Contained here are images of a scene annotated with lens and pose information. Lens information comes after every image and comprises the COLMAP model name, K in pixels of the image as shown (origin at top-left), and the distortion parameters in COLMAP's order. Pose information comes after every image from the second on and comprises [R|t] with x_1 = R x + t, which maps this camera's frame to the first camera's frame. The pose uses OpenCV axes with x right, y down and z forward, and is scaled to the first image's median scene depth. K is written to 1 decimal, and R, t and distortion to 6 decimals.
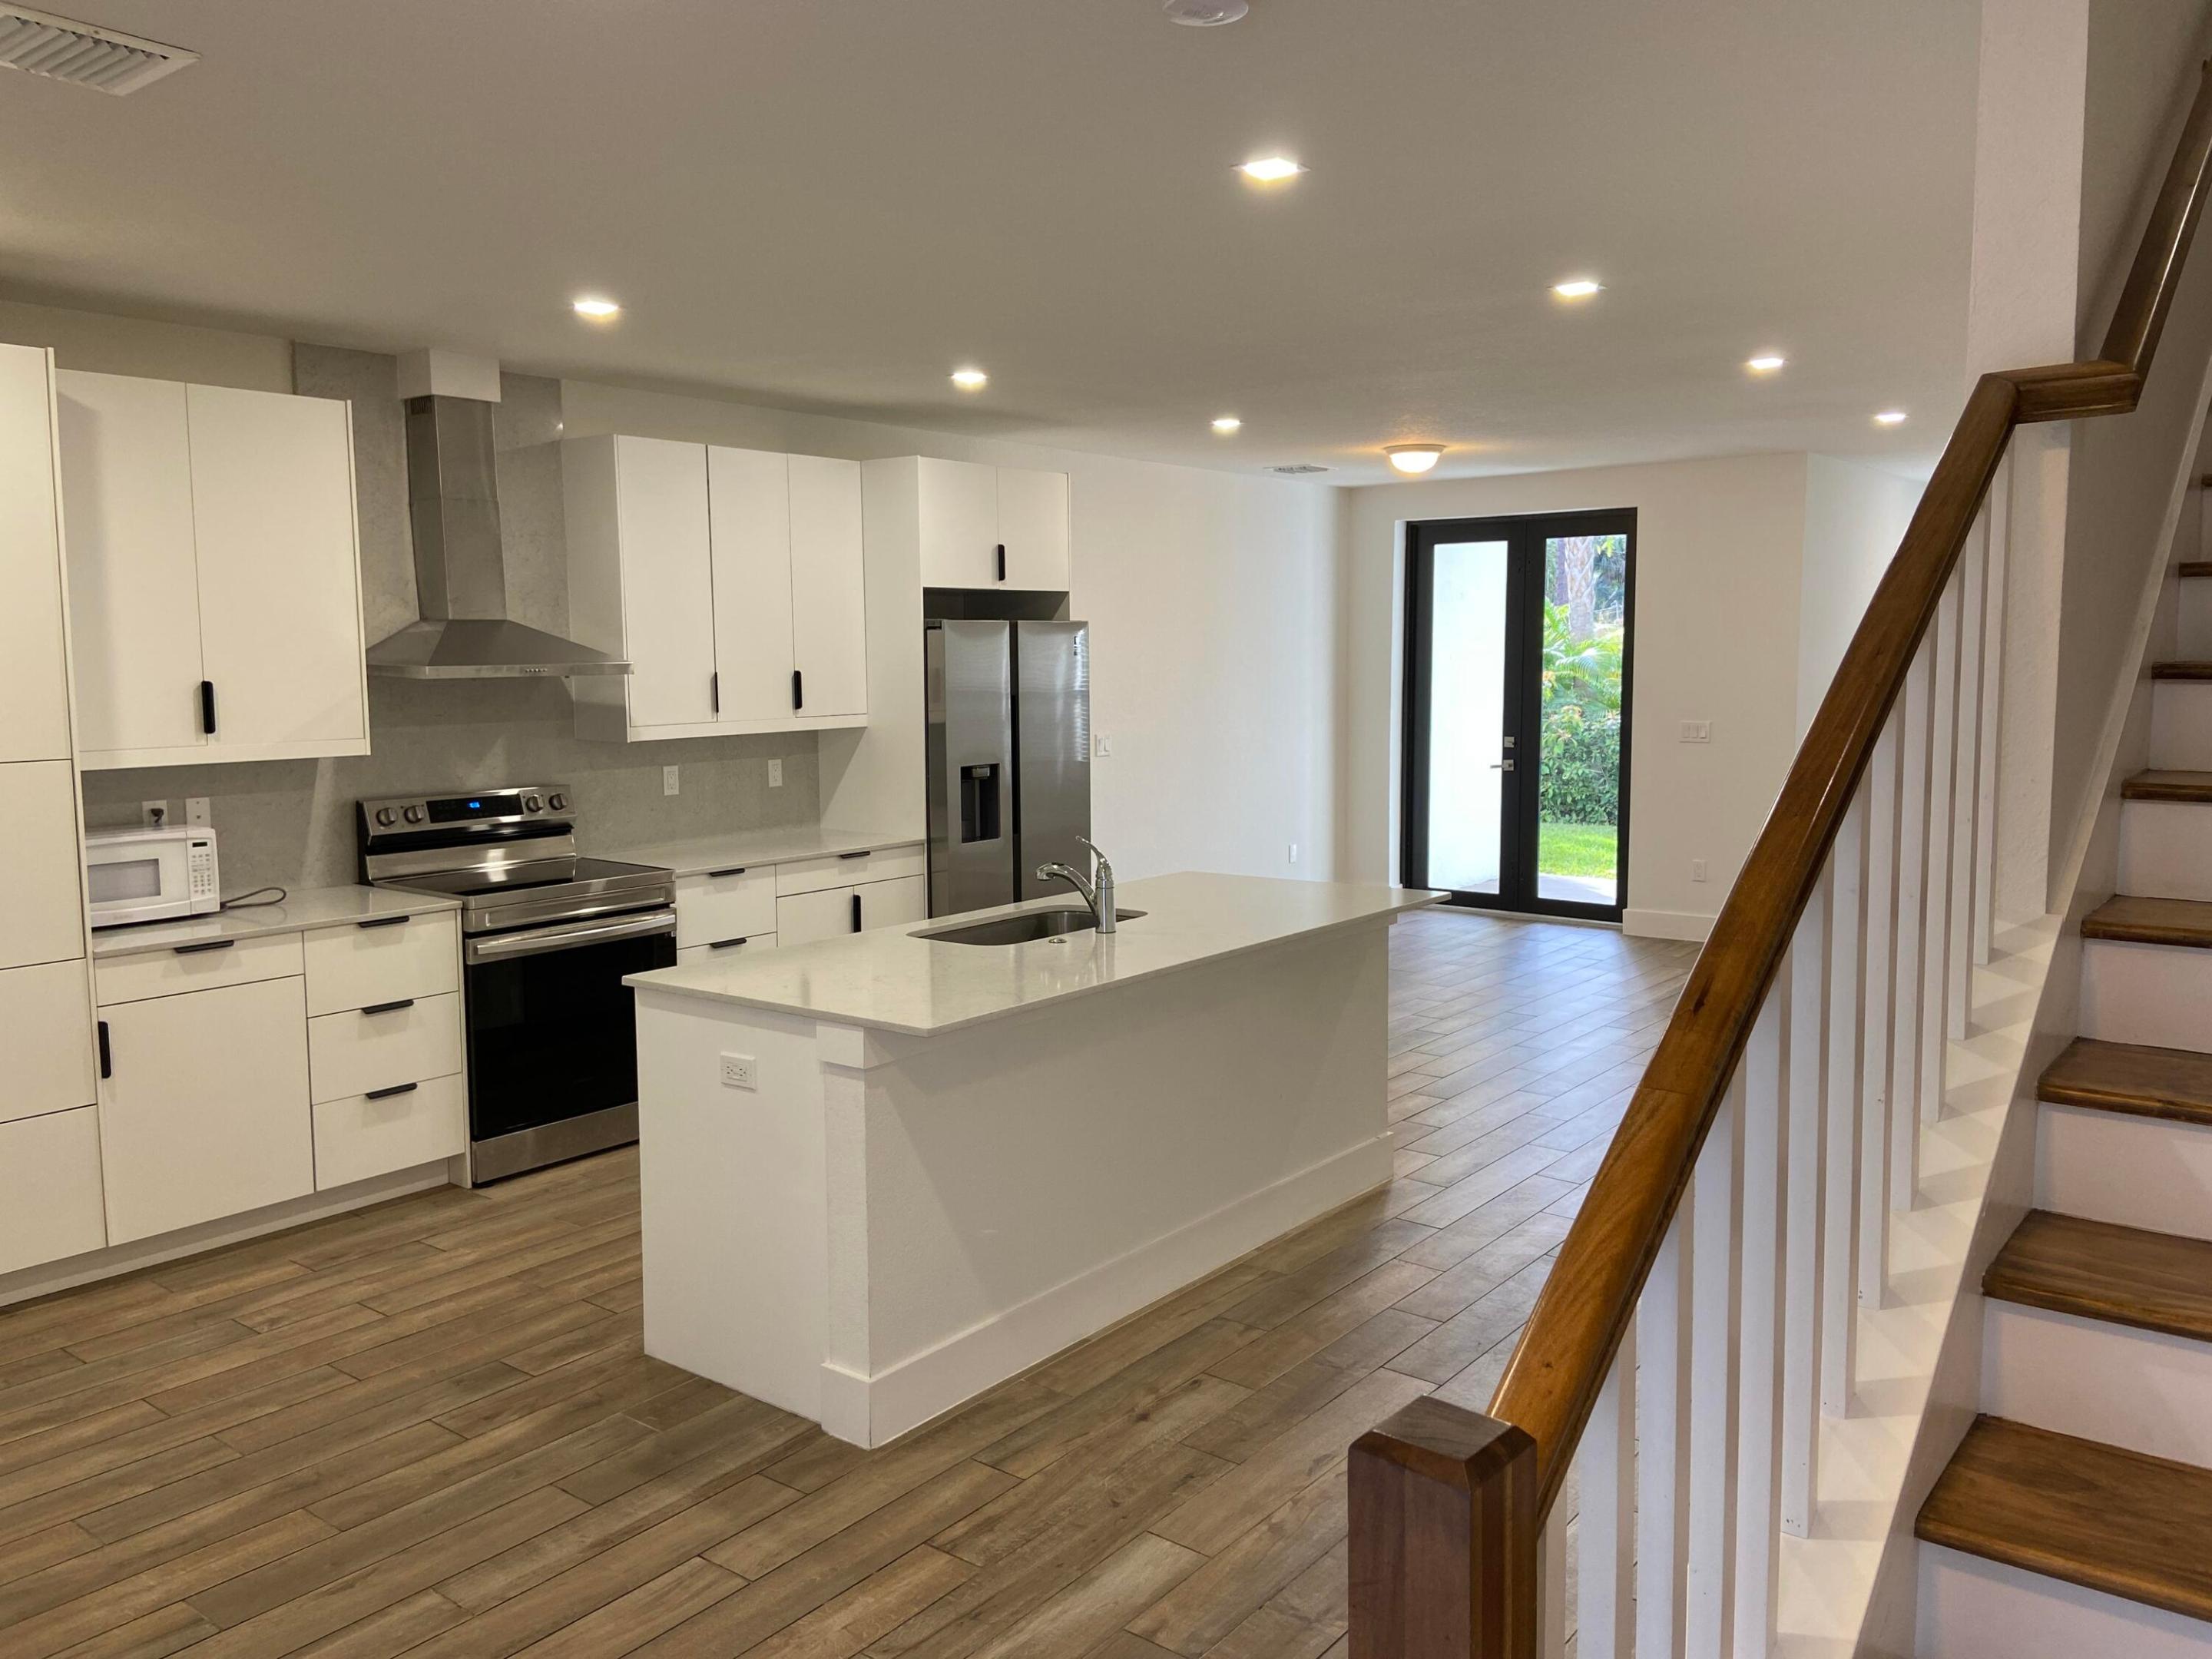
lens RADIAL K [[1659.5, 0, 1106.0], [0, 1659.5, 829.5], [0, 0, 1]] dist [0.130306, -0.174931]
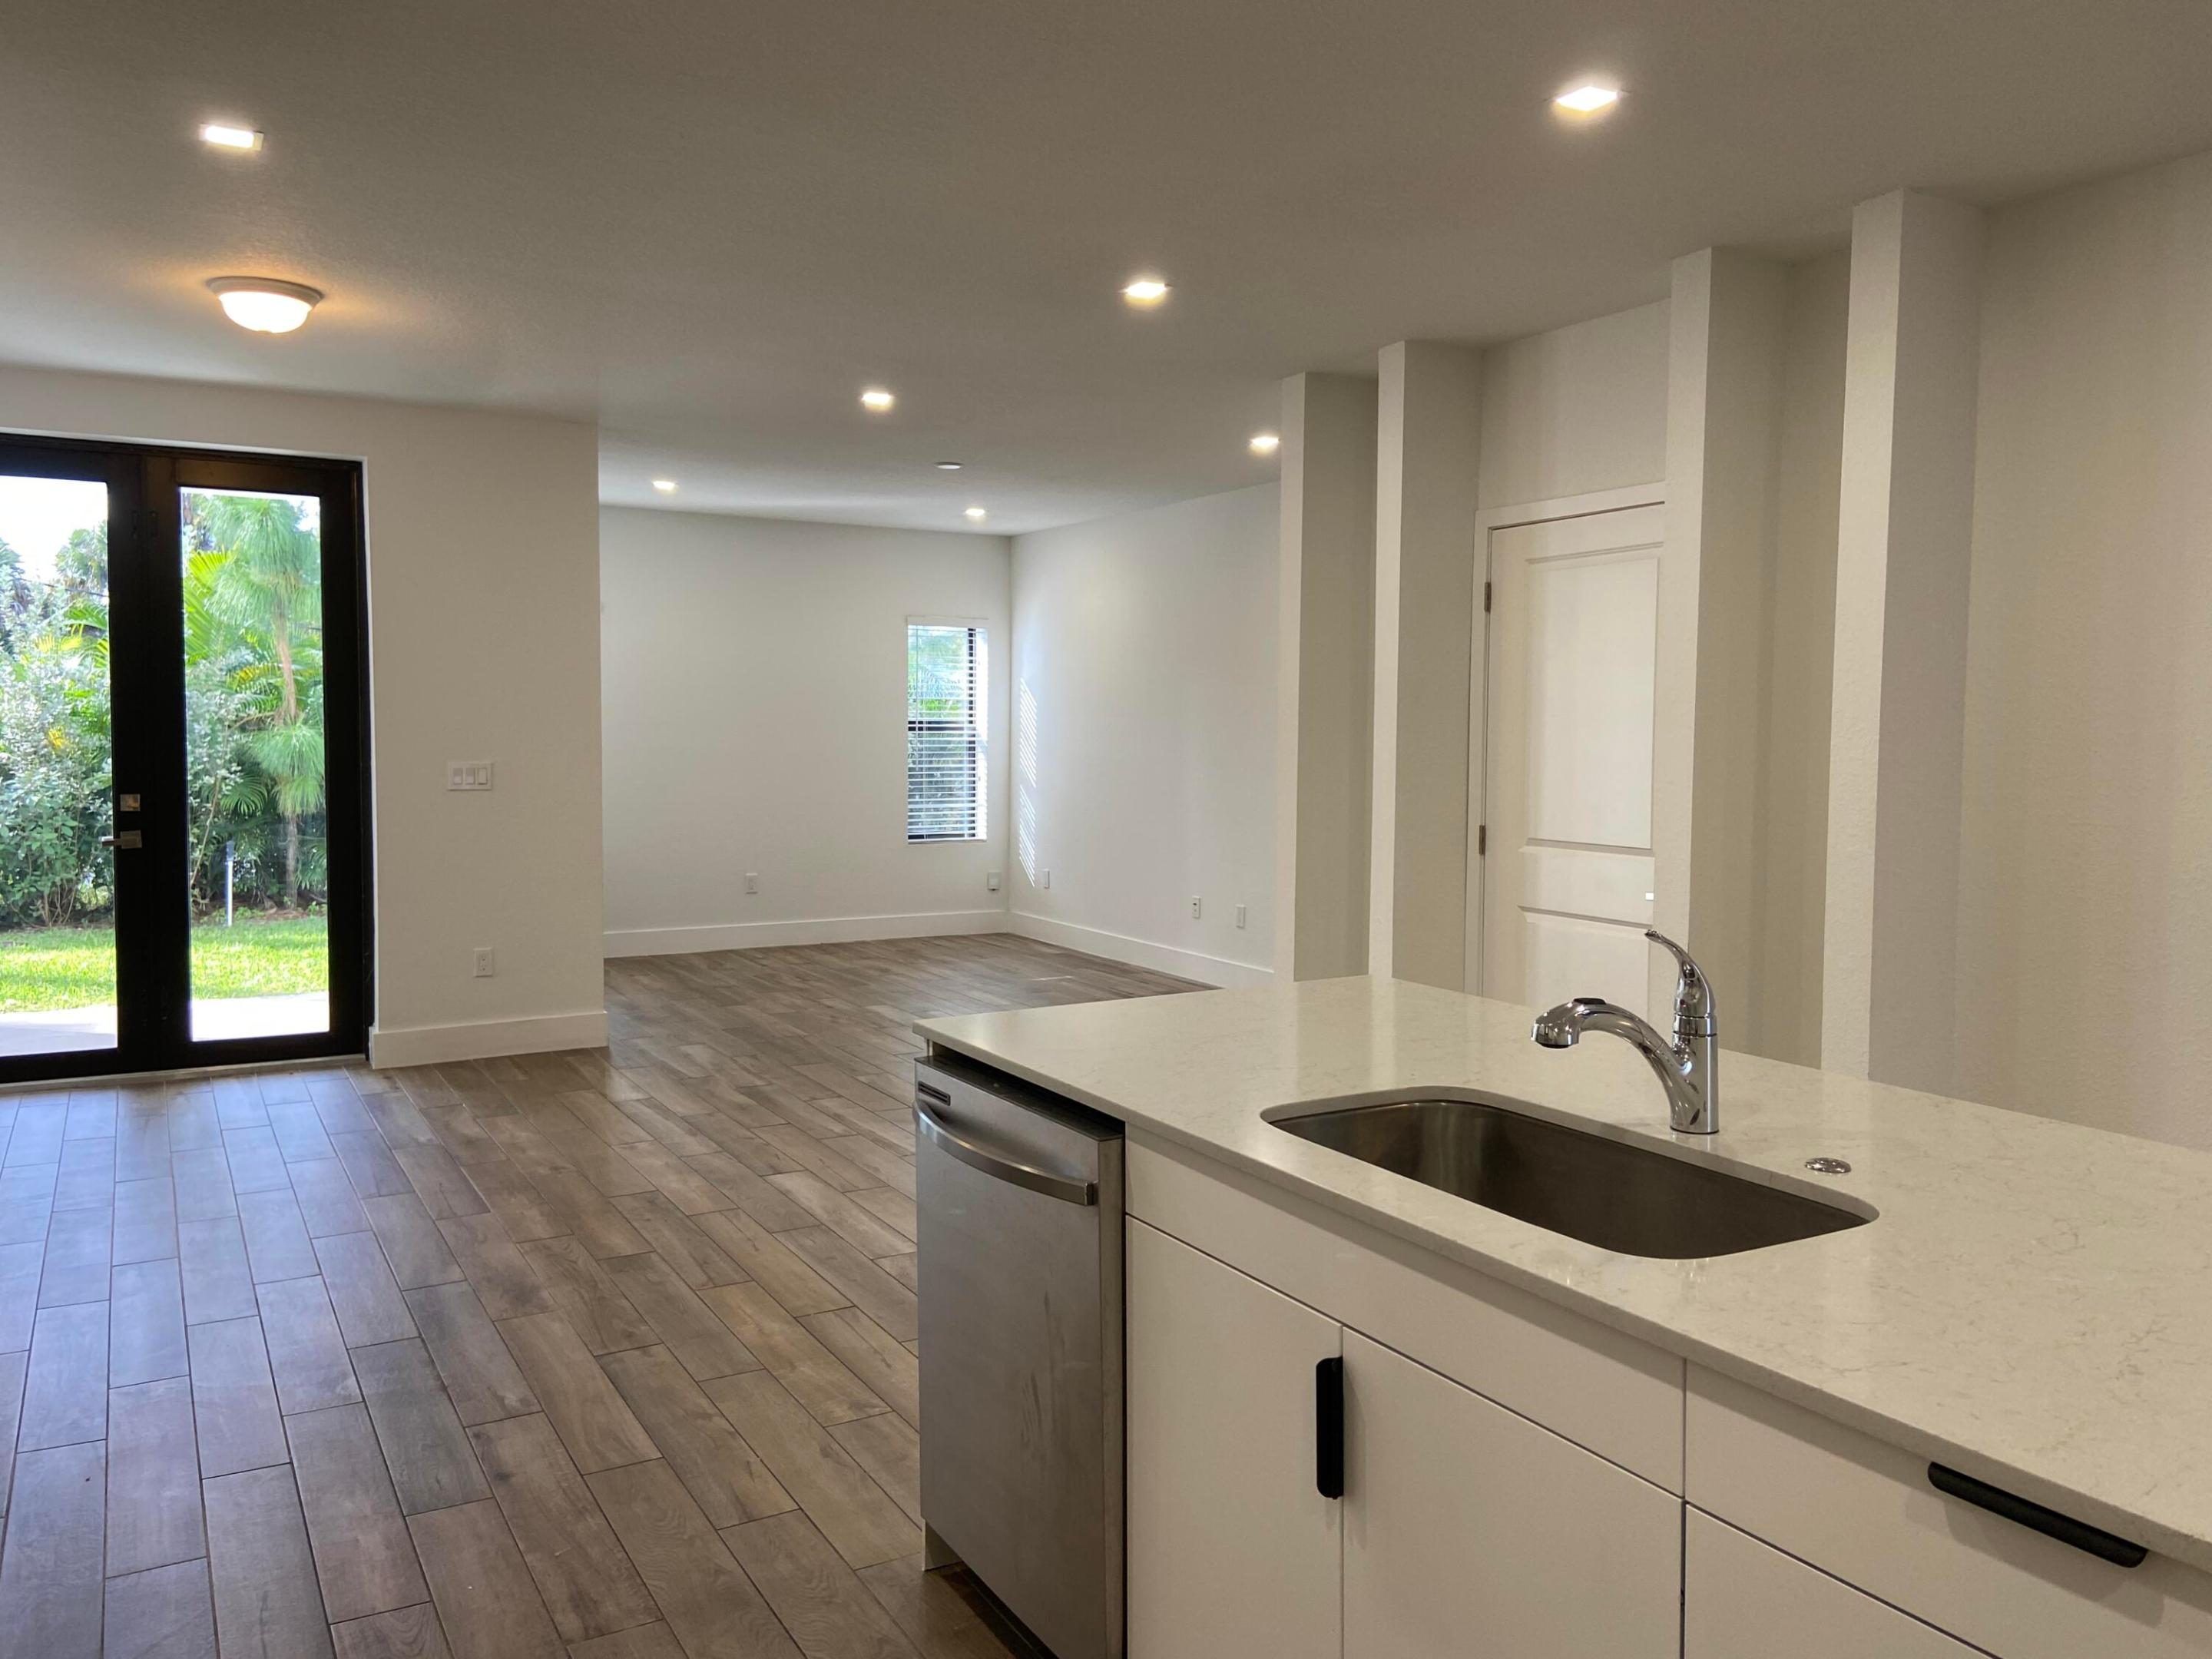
lens RADIAL K [[1668.3, 0, 1107.8], [0, 1668.3, 818.3], [0, 0, 1]] dist [0.121515, -0.163132]
pose [[0.376429, -0.042105, 0.925488, -0.408645], [0.091594, 0.995764, 0.008048, -0.034875], [-0.921907, 0.081740, 0.378691, 0.809922]]
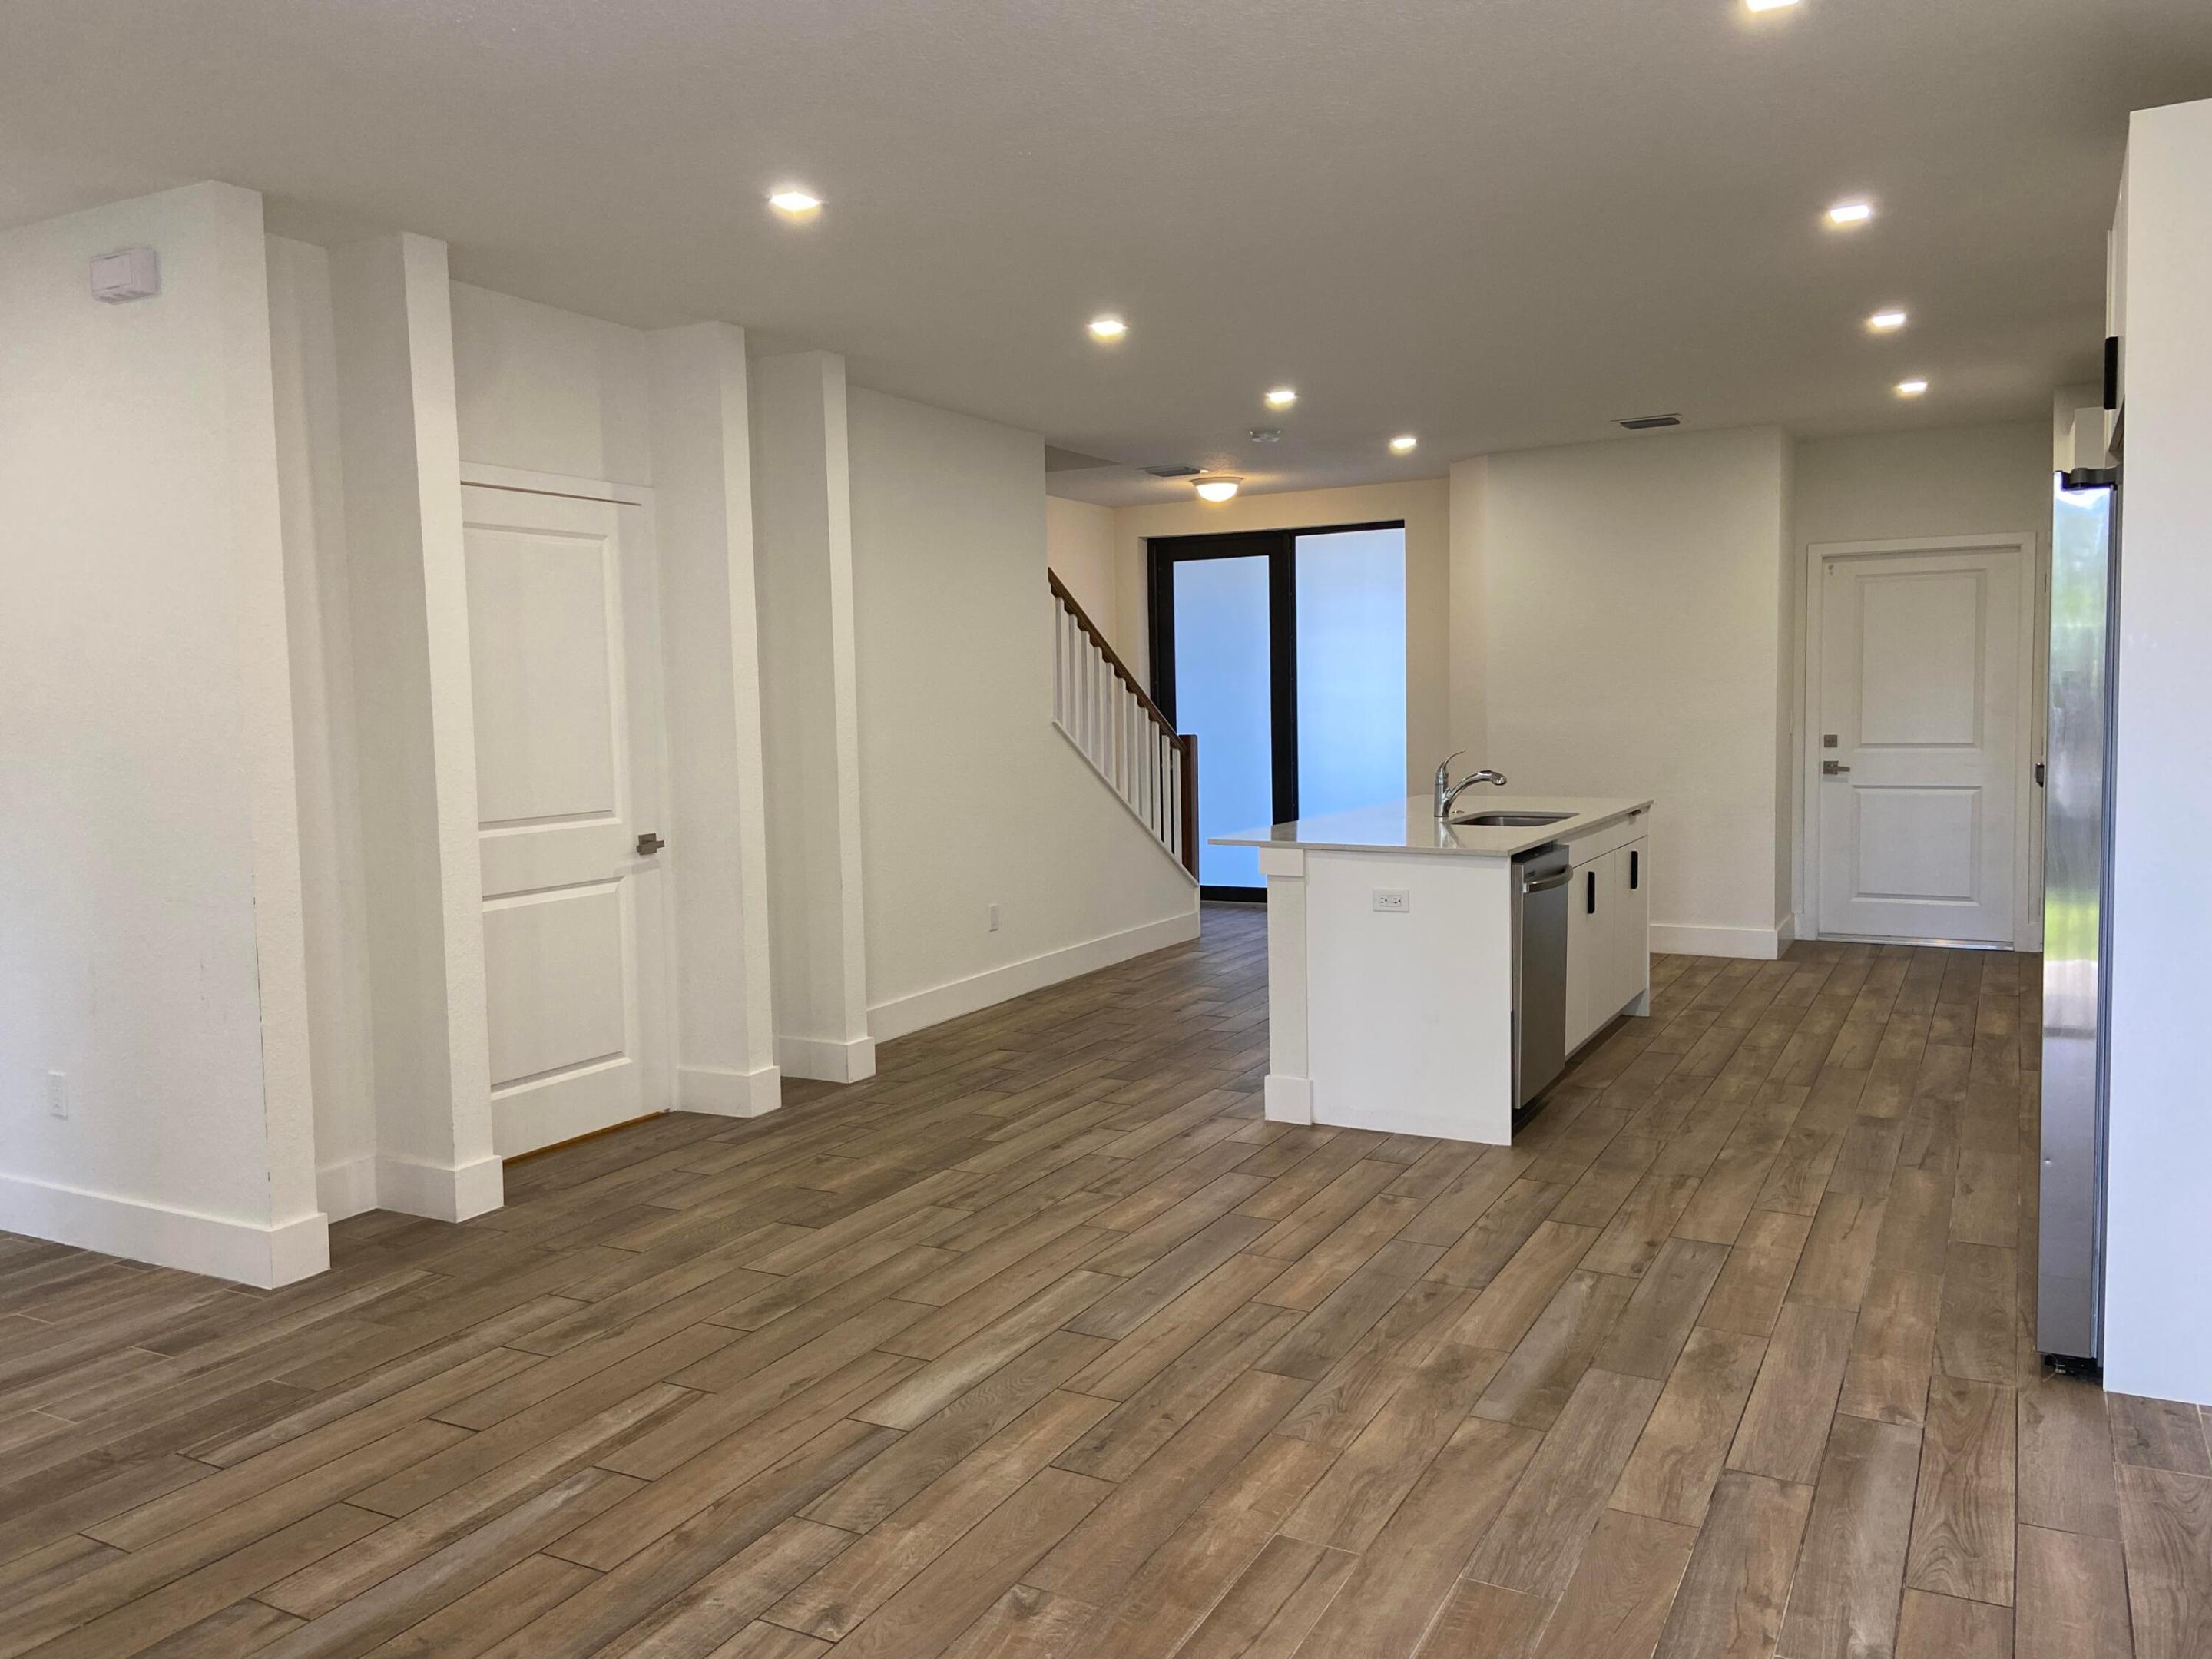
lens RADIAL K [[1659.5, 0, 1106.0], [0, 1659.5, 829.5], [0, 0, 1]] dist [0.130306, -0.174931]
pose [[-0.984798, 0.041508, -0.168673, 0.433918], [0.008957, 0.981873, 0.189330, -0.165148], [0.173474, 0.184941, -0.967318, 1.939886]]
